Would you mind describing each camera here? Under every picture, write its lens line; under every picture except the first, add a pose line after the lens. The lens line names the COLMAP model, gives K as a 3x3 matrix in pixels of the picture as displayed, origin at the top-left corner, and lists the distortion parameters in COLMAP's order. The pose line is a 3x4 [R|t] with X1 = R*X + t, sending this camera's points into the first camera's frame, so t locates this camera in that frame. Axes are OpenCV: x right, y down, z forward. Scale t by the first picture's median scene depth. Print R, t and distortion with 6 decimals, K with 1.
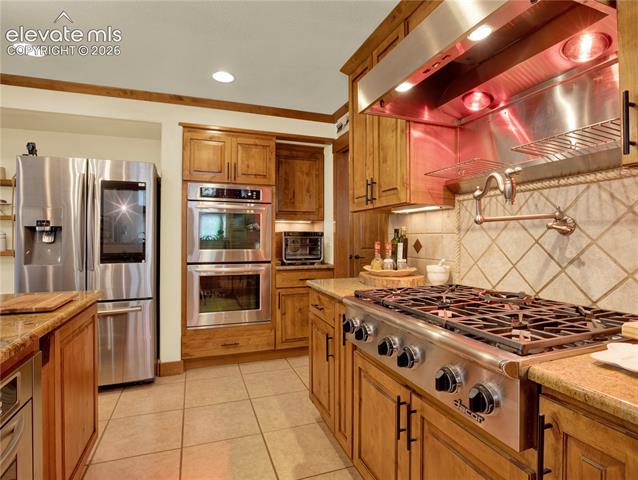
lens RADIAL K [[334.7, 0, 317.9], [0, 334.7, 230.7], [0, 0, 1]] dist [-0.023899, -0.000441]
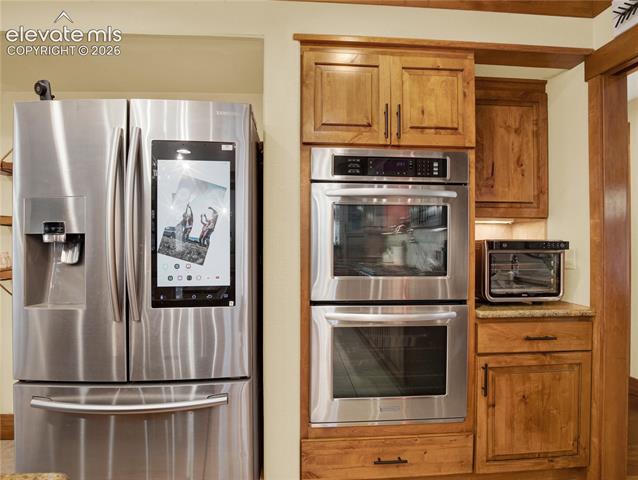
lens RADIAL K [[334.7, 0, 316.9], [0, 334.7, 240.3], [0, 0, 1]] dist [-0.023899, -0.000441]
pose [[0.961677, -0.002996, -0.274170, -0.229304], [0.005852, 0.999937, 0.009599, -0.004046], [0.274124, -0.010835, 0.961633, 0.479742]]
